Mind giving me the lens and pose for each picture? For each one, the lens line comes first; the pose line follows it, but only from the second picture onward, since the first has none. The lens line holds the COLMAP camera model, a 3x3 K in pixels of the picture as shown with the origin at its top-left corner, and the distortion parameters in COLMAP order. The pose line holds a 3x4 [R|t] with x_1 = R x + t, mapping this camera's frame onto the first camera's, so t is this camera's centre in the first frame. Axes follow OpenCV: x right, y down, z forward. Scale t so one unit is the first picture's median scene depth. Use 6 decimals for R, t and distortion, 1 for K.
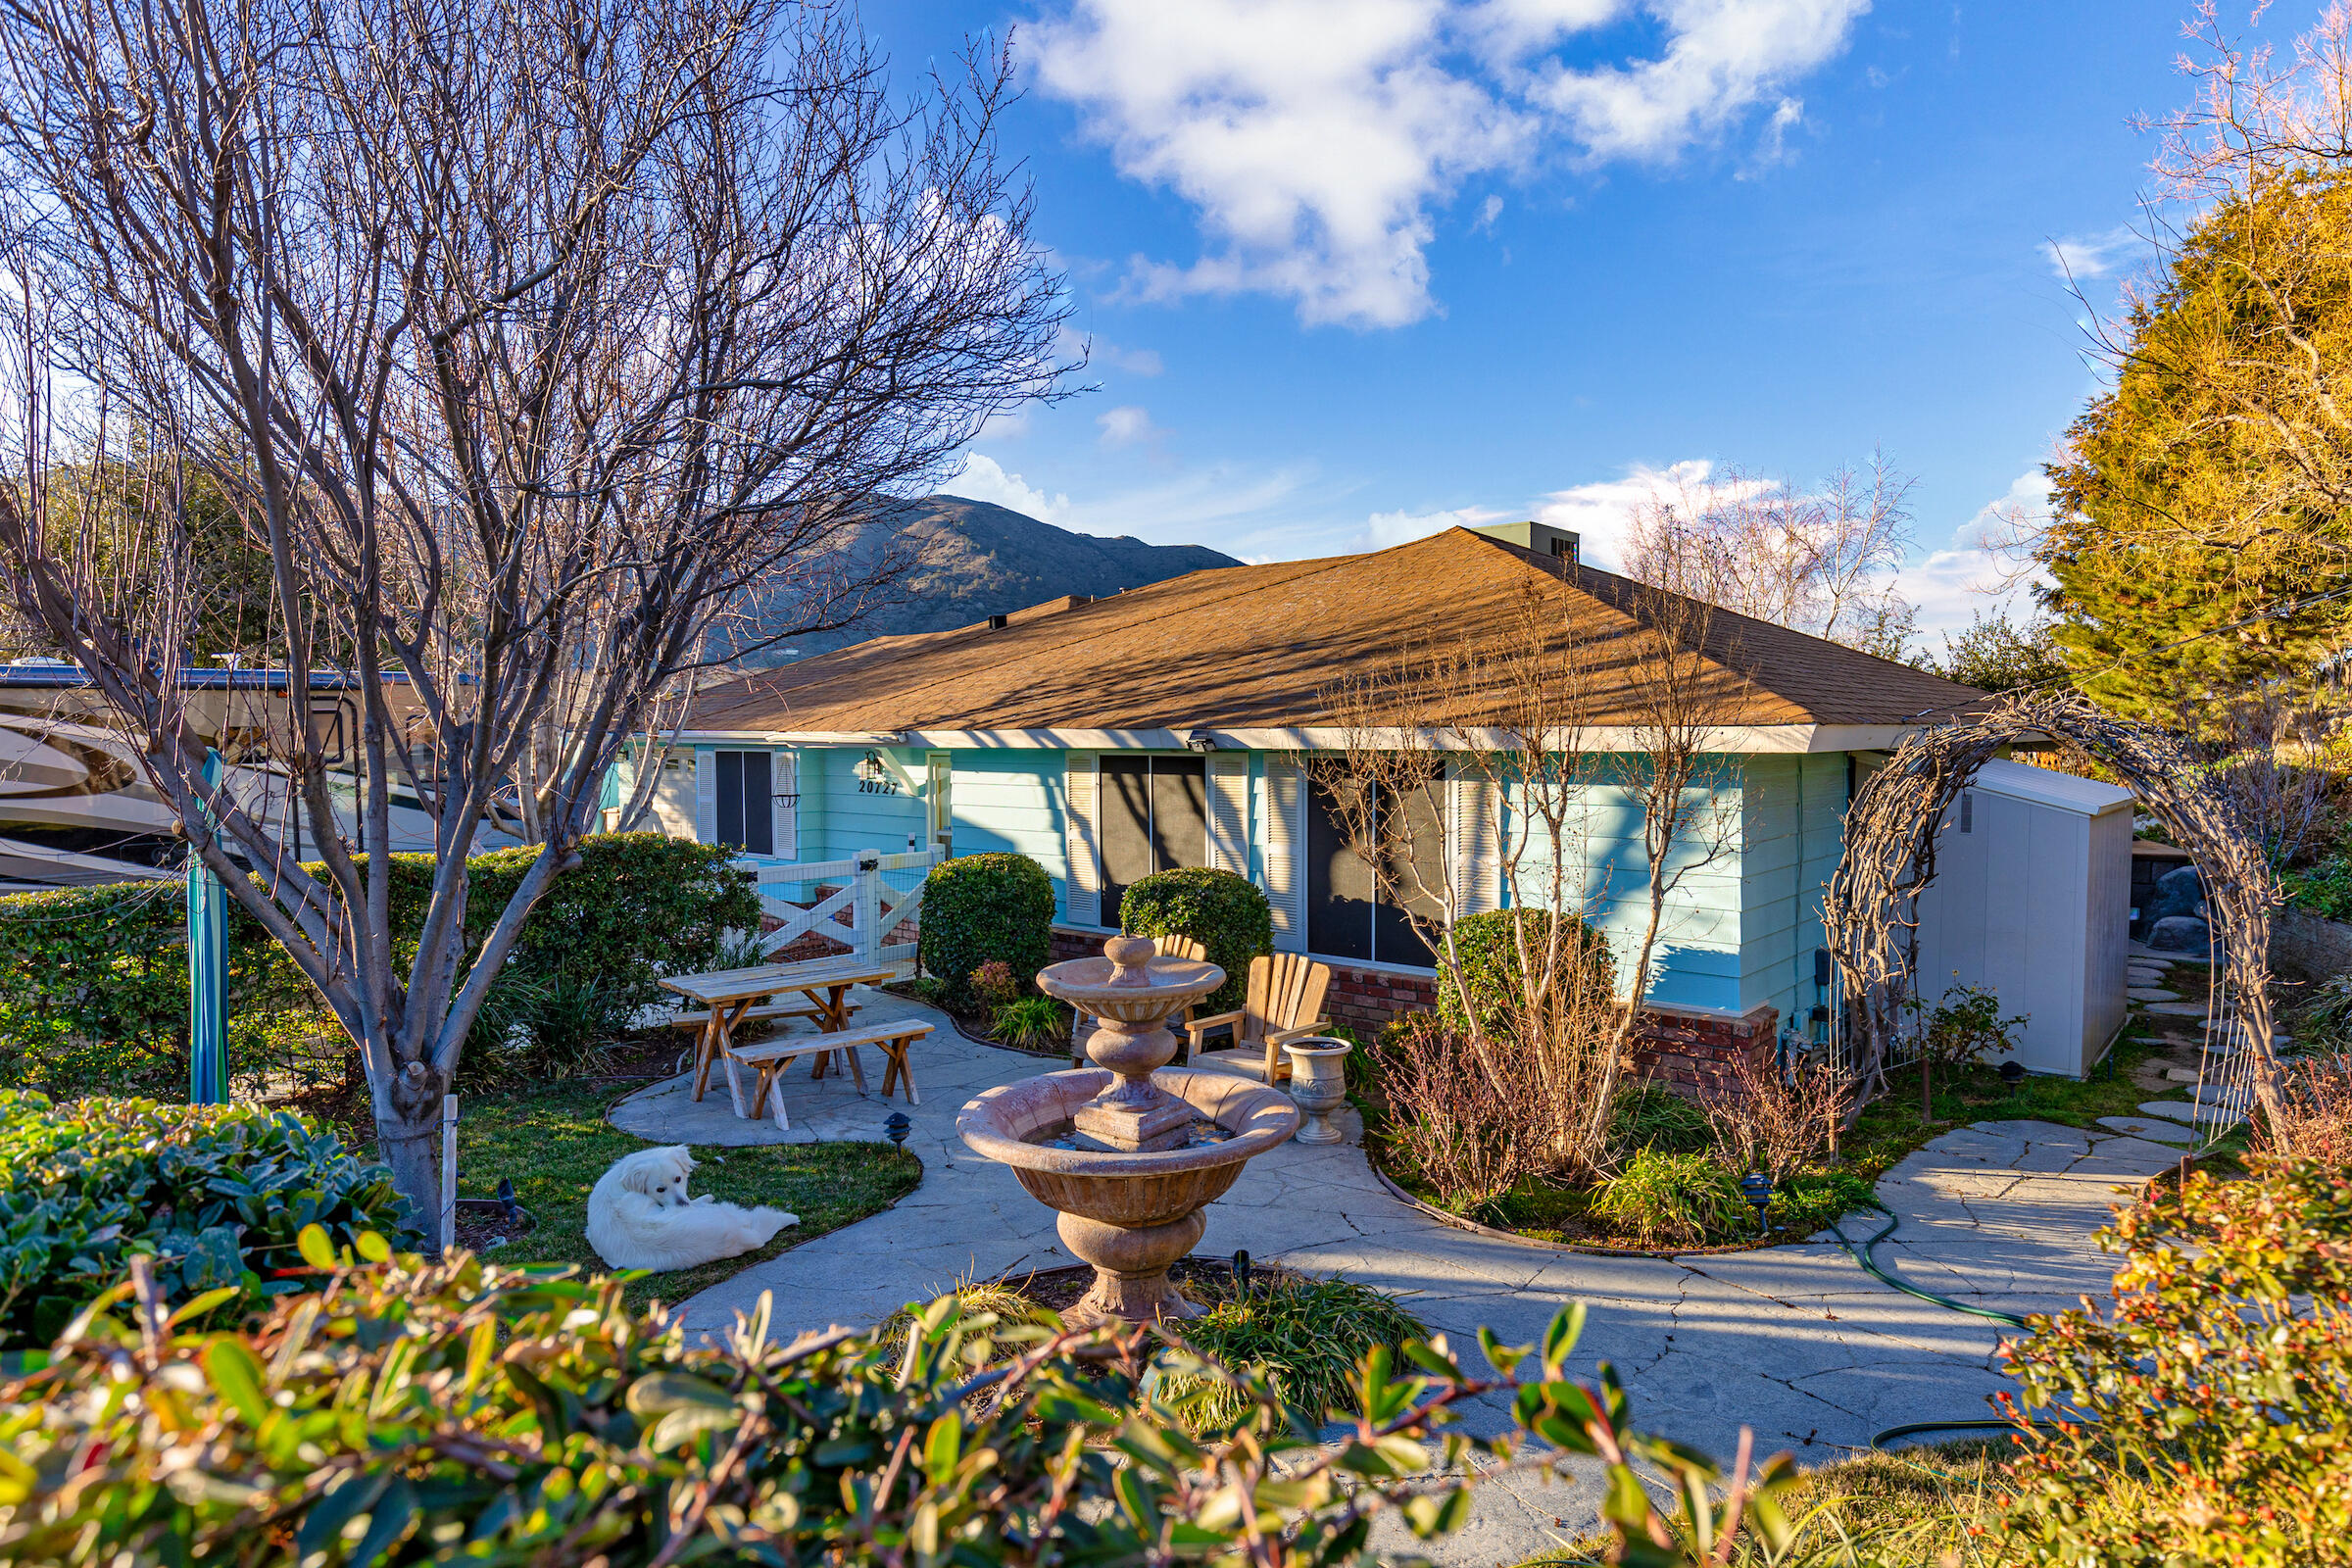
lens RADIAL K [[1367.0, 0, 1190.8], [0, 1367.0, 790.1], [0, 0, 1]] dist [0.007929, 0.000499]
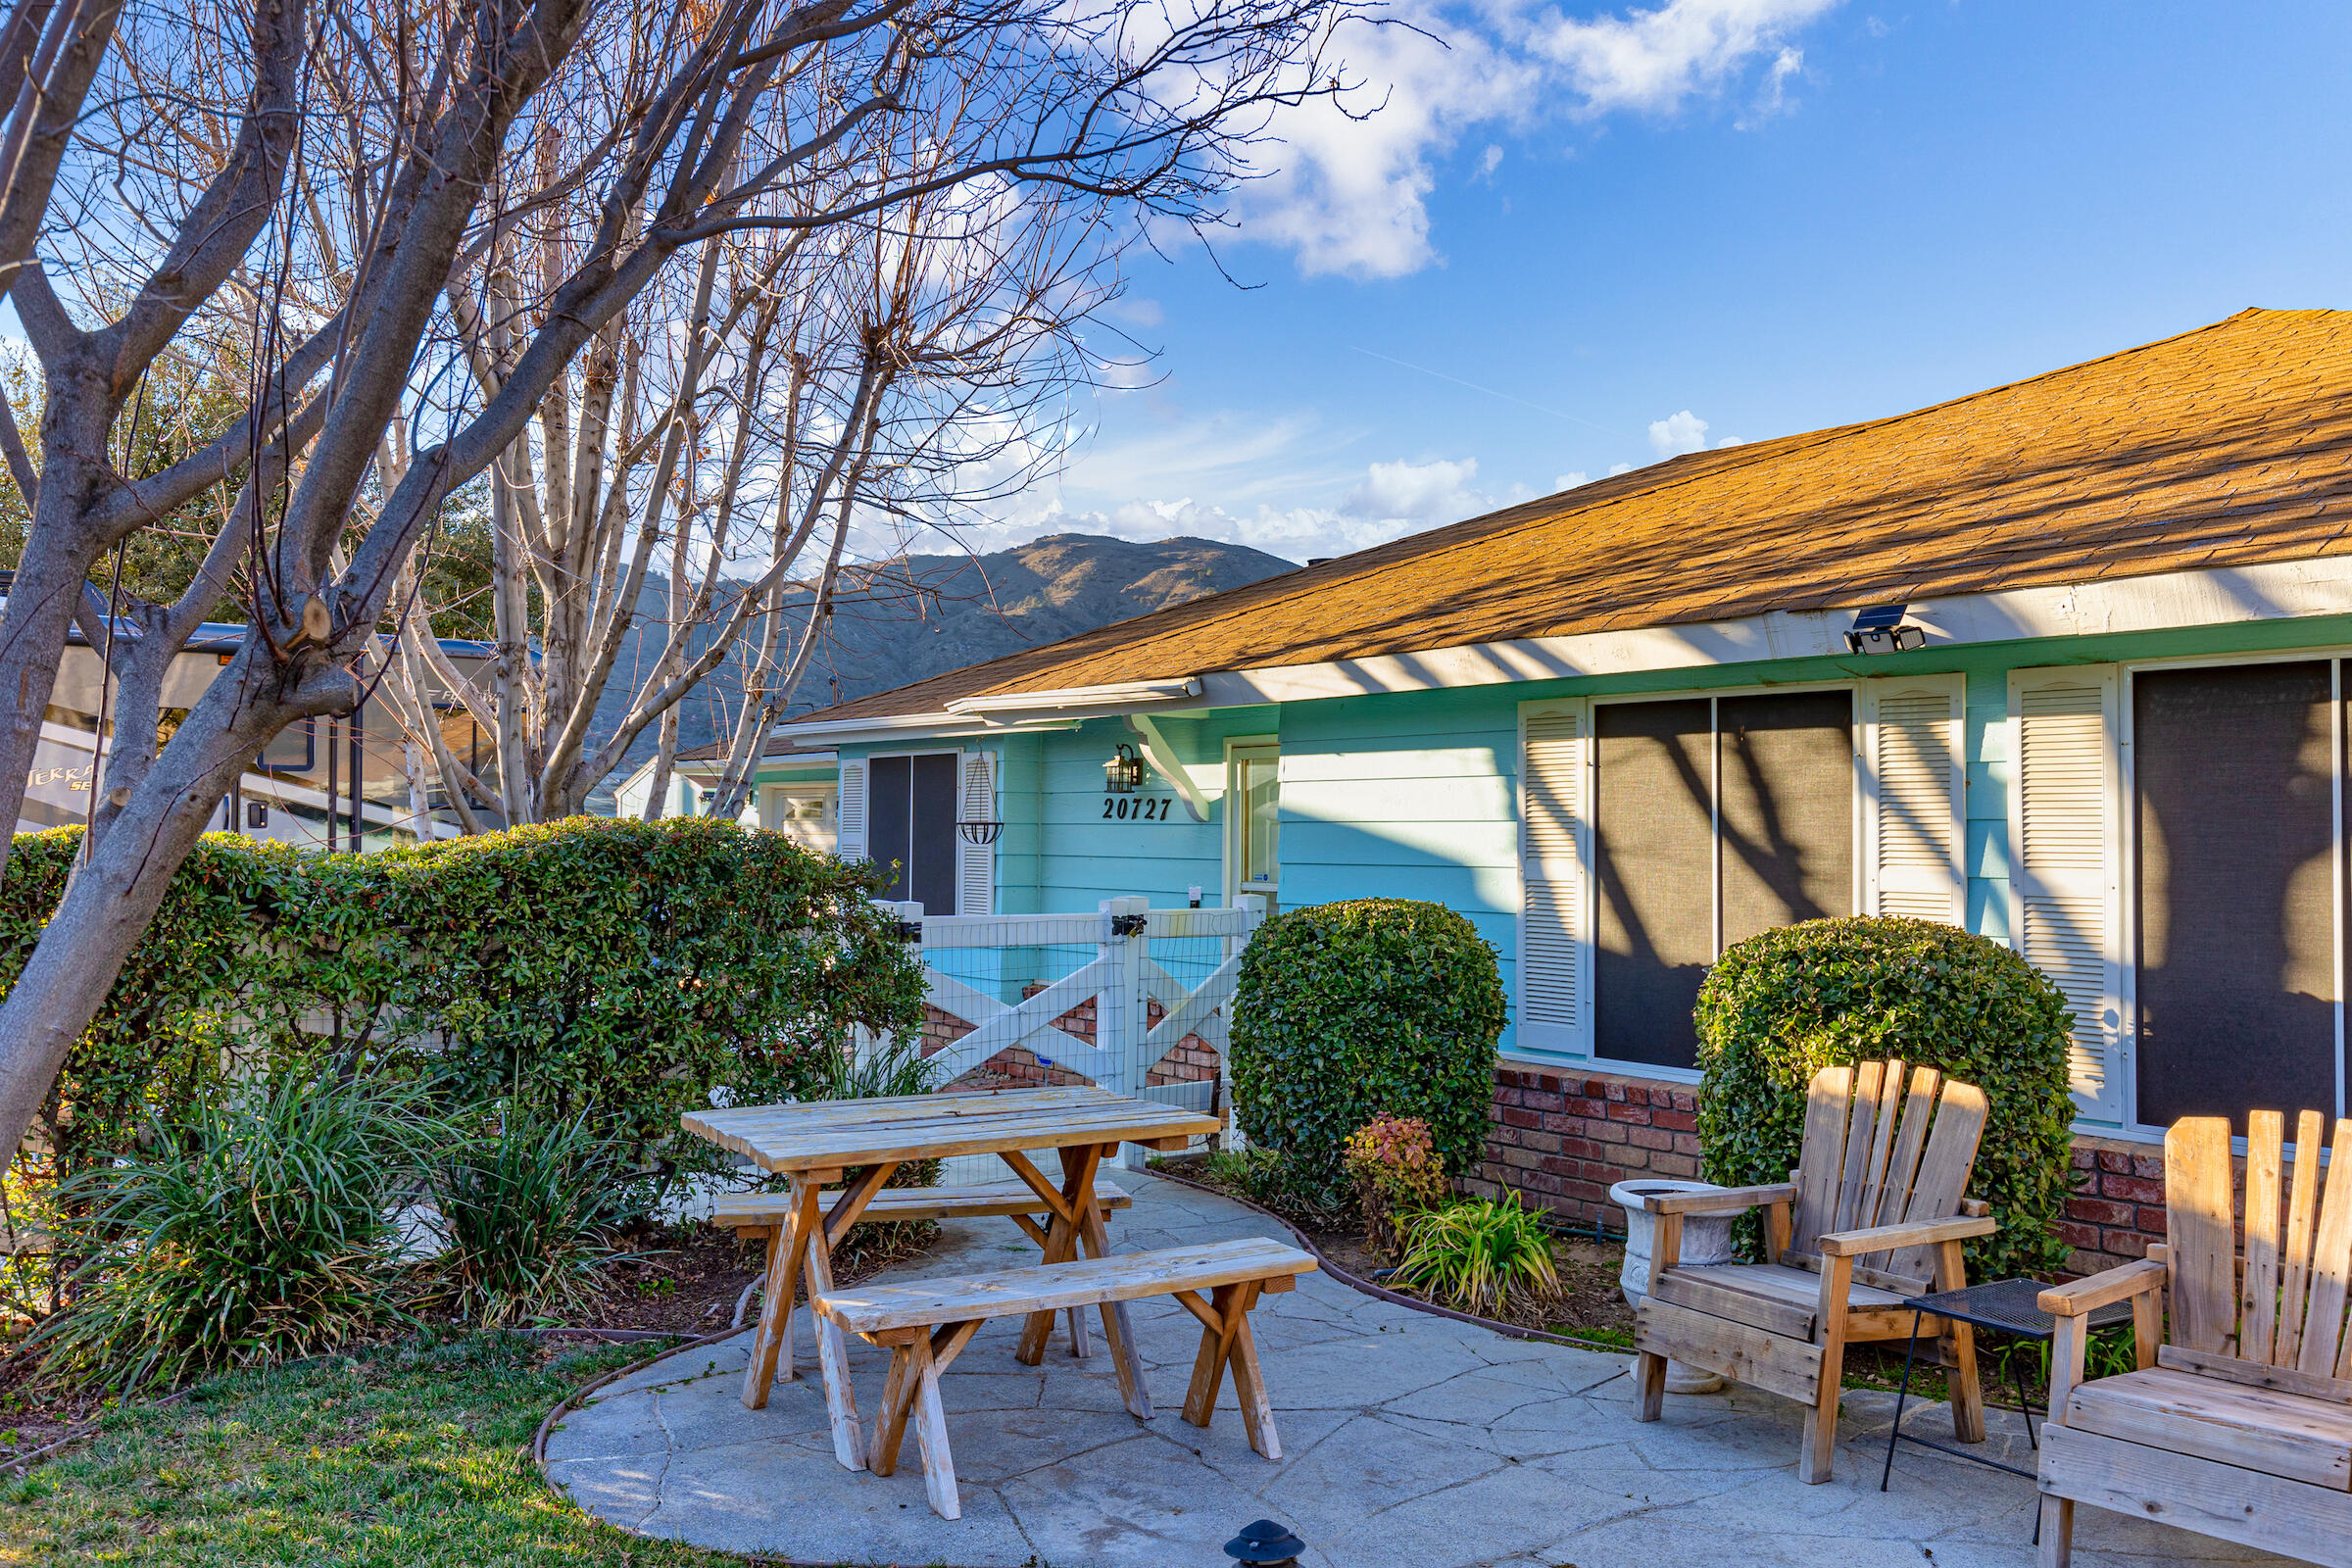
lens RADIAL K [[1820.9, 0, 1172.3], [0, 1820.9, 768.9], [0, 0, 1]] dist [0.028921, -0.005155]
pose [[0.982963, 0.005825, -0.183711, -0.104949], [-0.020818, 0.996594, -0.079790, 0.058246], [0.182620, 0.082255, 0.979737, 0.363066]]
